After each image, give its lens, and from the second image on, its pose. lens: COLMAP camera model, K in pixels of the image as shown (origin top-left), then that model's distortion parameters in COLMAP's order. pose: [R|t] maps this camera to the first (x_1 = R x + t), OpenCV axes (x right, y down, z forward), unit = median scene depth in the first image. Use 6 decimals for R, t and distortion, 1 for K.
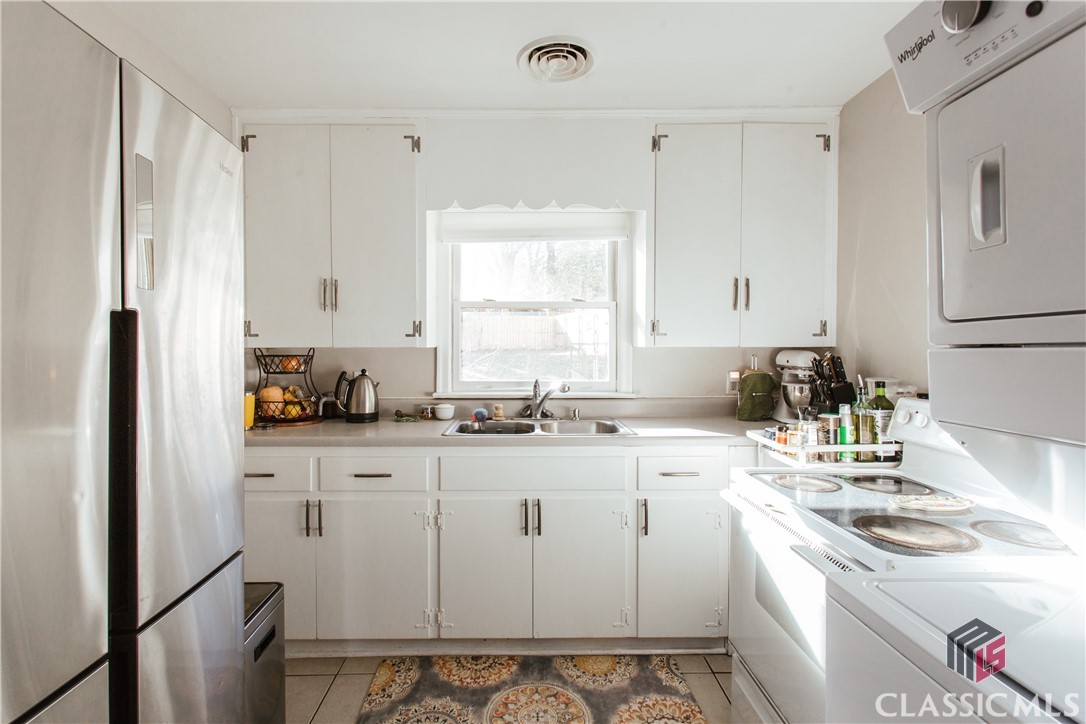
lens RADIAL K [[520.7, 0, 523.3], [0, 520.7, 356.8], [0, 0, 1]] dist [0.001843, 0.000214]
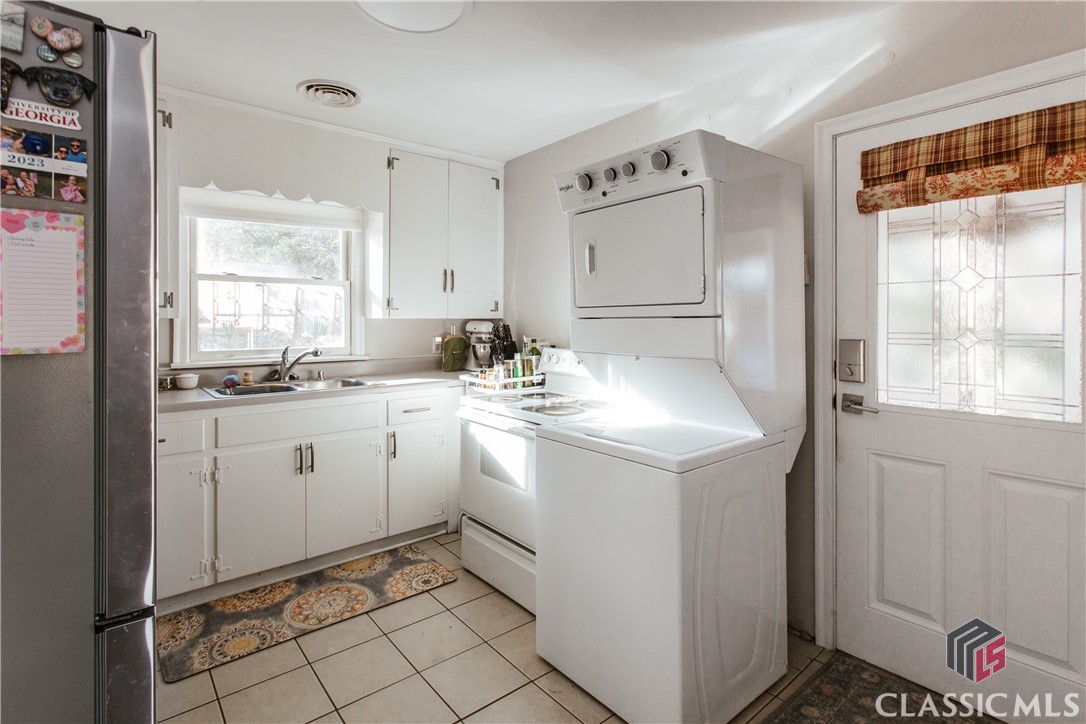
lens RADIAL K [[530.6, 0, 540.5], [0, 530.6, 326.1], [0, 0, 1]] dist [-0.000144, 0.000040]
pose [[0.772949, -0.006707, 0.634433, -0.338867], [0.009561, 0.999954, -0.001076, 0.006382], [-0.634397, 0.006897, 0.772977, -0.300487]]
